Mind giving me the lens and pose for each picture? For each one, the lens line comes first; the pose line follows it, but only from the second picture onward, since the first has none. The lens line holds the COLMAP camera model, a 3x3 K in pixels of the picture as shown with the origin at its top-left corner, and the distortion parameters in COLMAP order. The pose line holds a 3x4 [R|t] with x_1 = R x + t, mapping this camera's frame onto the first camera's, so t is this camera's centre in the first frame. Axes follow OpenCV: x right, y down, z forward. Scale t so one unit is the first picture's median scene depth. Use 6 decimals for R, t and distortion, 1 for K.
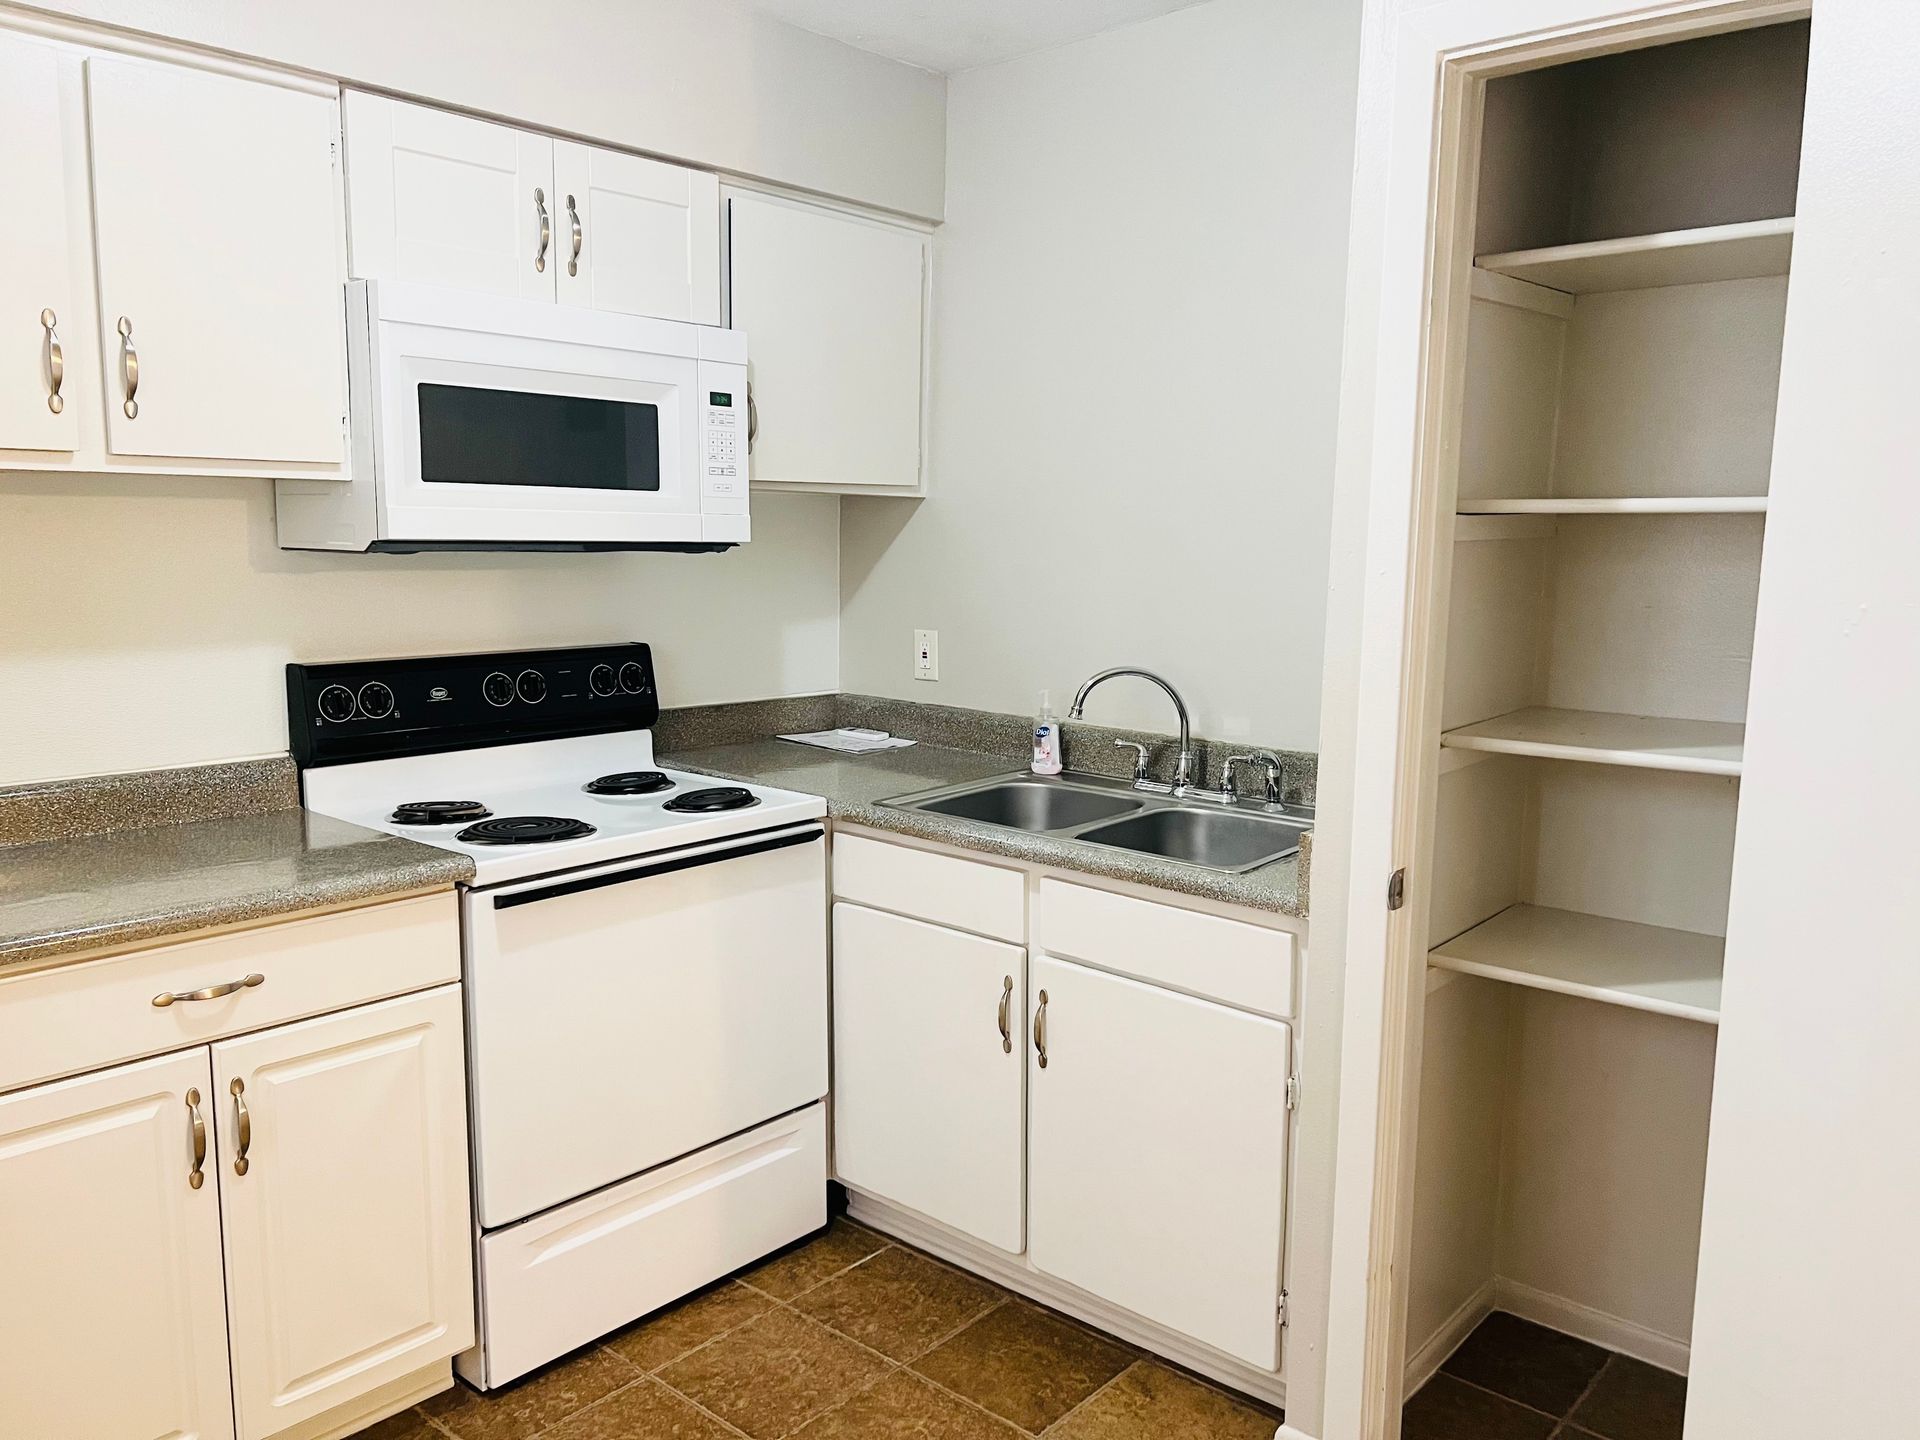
lens RADIAL K [[1439.1, 0, 962.3], [0, 1439.1, 711.2], [0, 0, 1]] dist [0.066002, -0.055506]
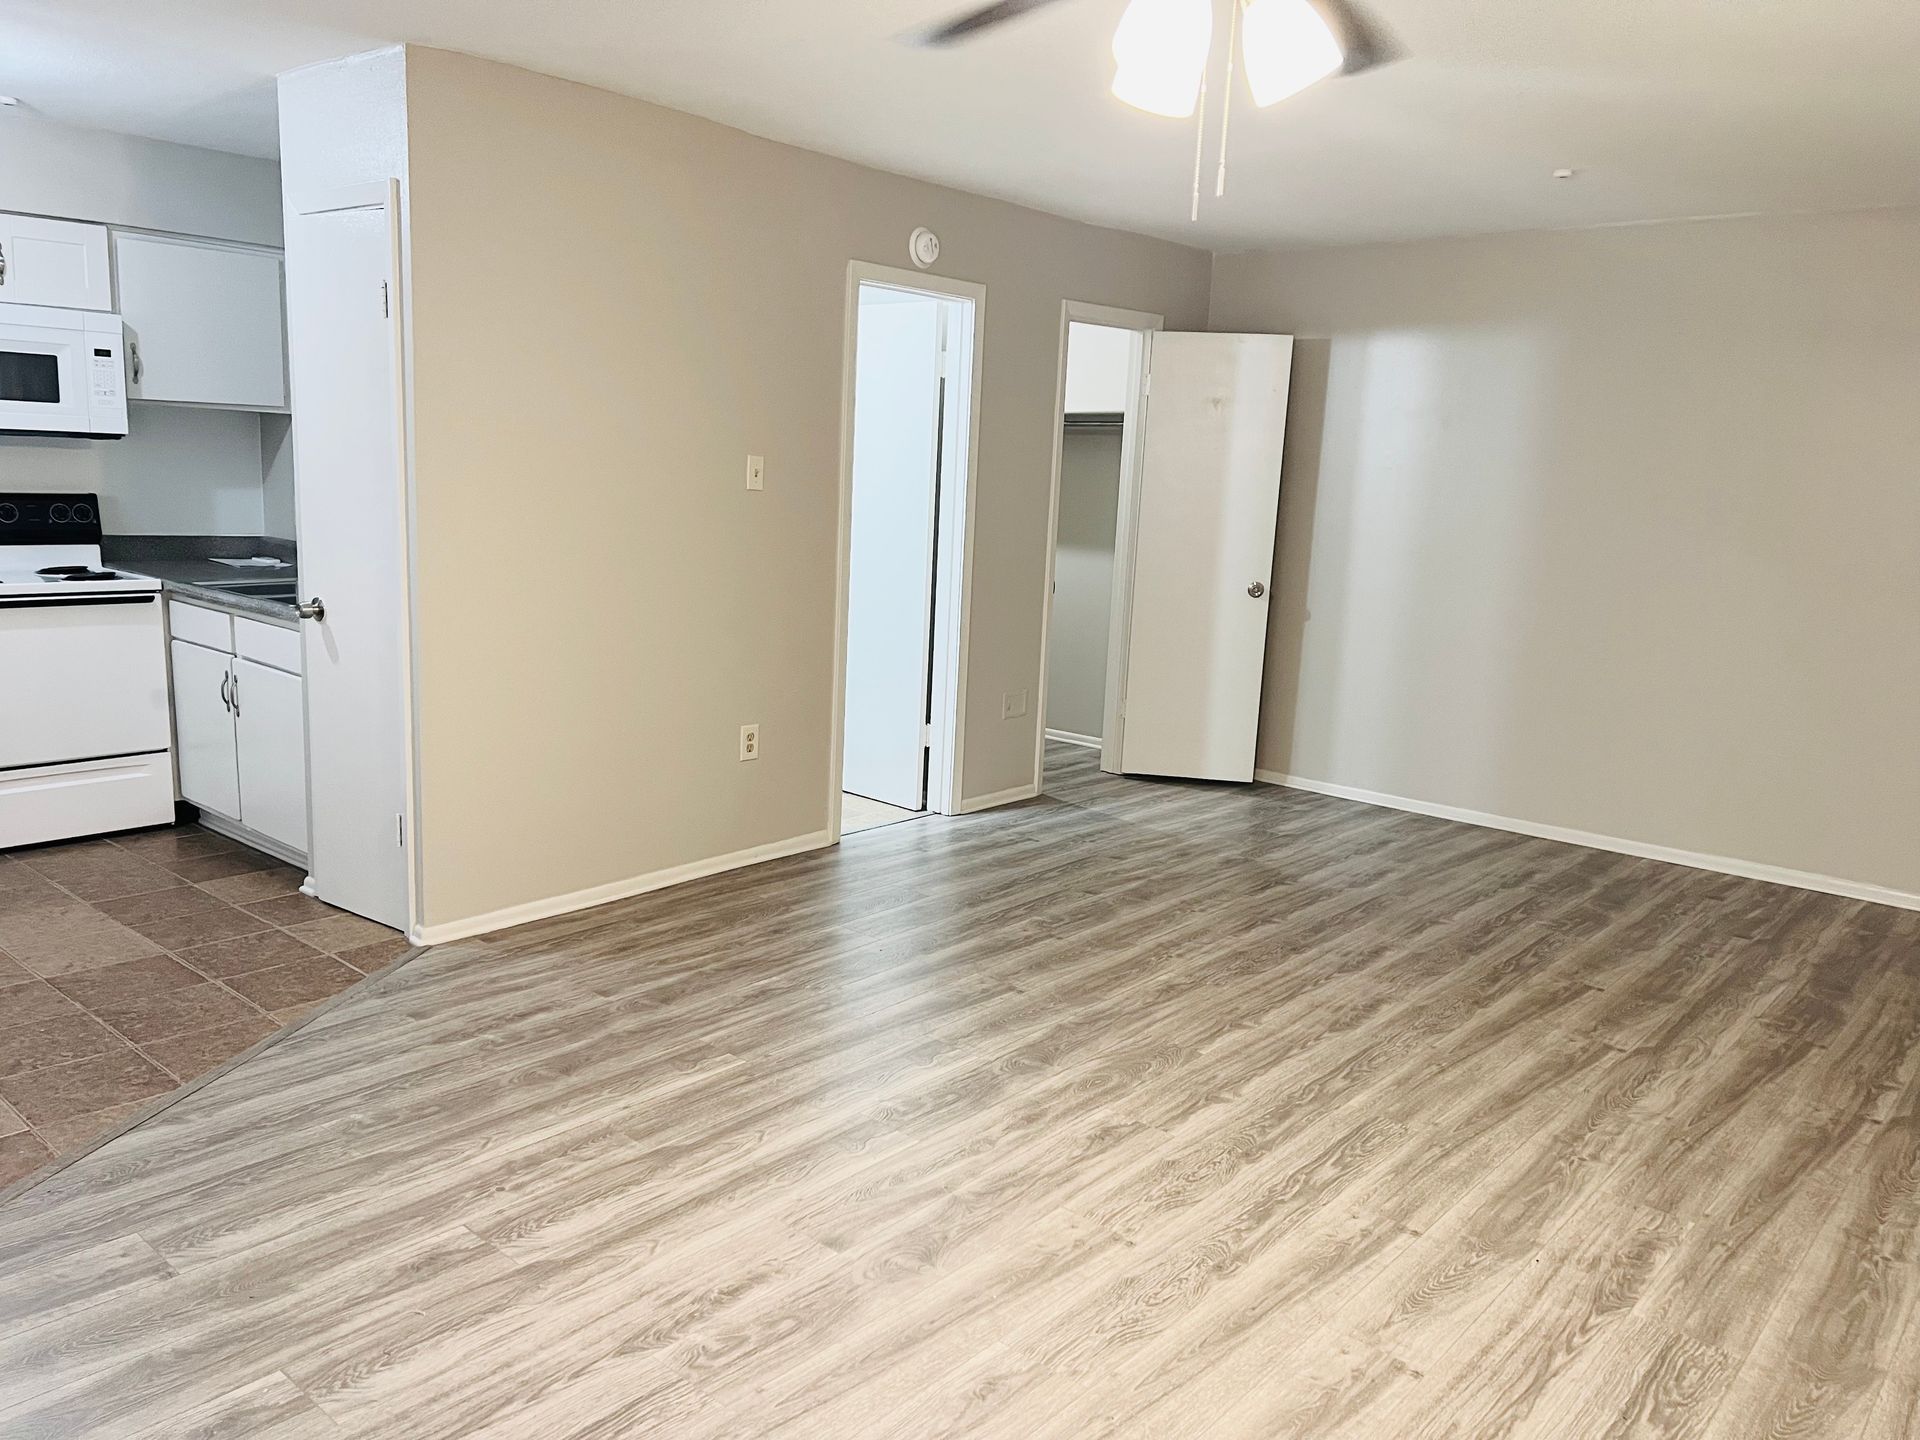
lens RADIAL K [[1439.1, 0, 928.0], [0, 1439.1, 714.6], [0, 0, 1]] dist [0.066002, -0.055506]
pose [[0.999313, 0.034242, -0.014192, 0.869824], [-0.033505, 0.998222, 0.049289, 0.104085], [0.015854, -0.048780, 0.998684, -0.787768]]
